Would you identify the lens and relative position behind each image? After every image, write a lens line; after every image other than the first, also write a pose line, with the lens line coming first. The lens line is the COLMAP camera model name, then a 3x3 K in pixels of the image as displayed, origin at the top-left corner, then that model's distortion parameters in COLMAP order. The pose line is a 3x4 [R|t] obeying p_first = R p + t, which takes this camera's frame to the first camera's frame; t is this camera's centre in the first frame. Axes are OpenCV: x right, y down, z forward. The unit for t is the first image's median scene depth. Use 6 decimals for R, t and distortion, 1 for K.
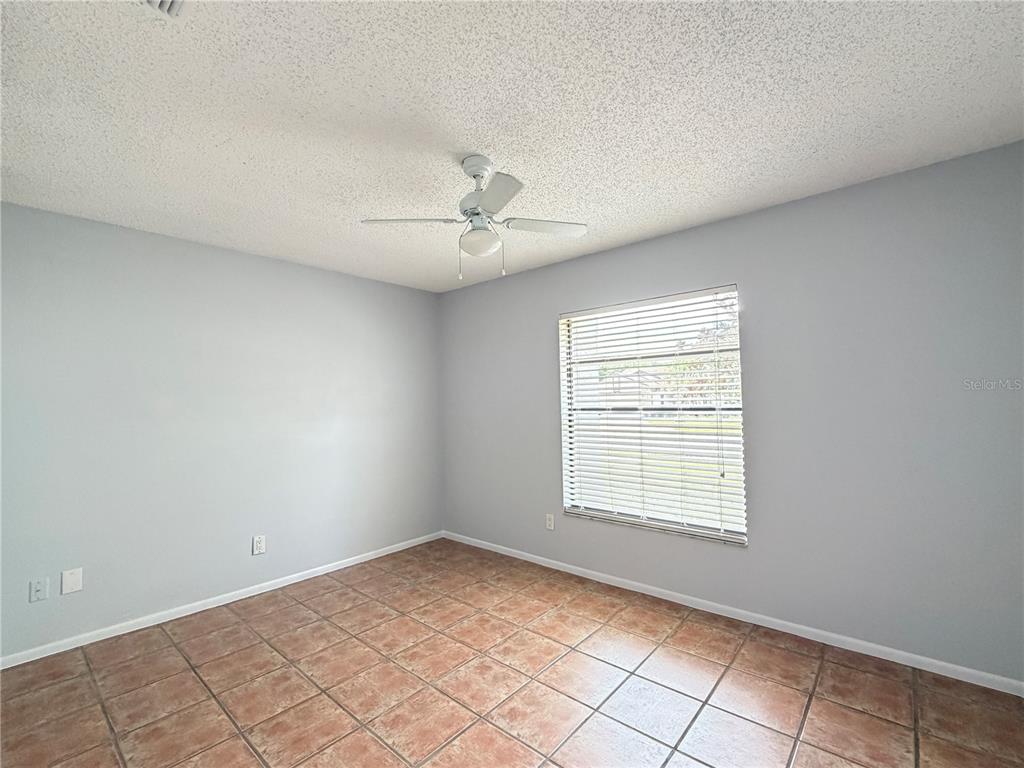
lens RADIAL K [[452.5, 0, 500.7], [0, 452.5, 377.2], [0, 0, 1]] dist [0.020477, -0.000420]
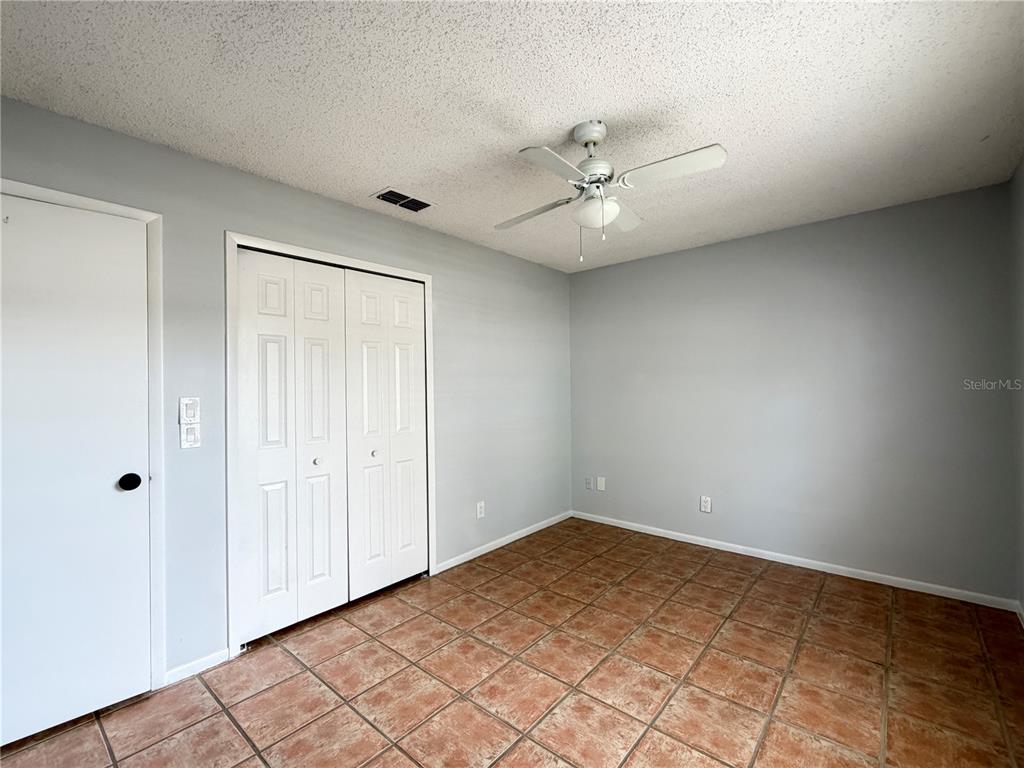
lens RADIAL K [[452.5, 0, 511.9], [0, 452.5, 389.9], [0, 0, 1]] dist [0.020477, -0.000420]
pose [[0.015596, 0.018321, -0.999711, 0.680154], [0.078890, 0.996693, 0.019497, 0.034014], [0.996761, -0.079171, 0.014099, 0.633253]]
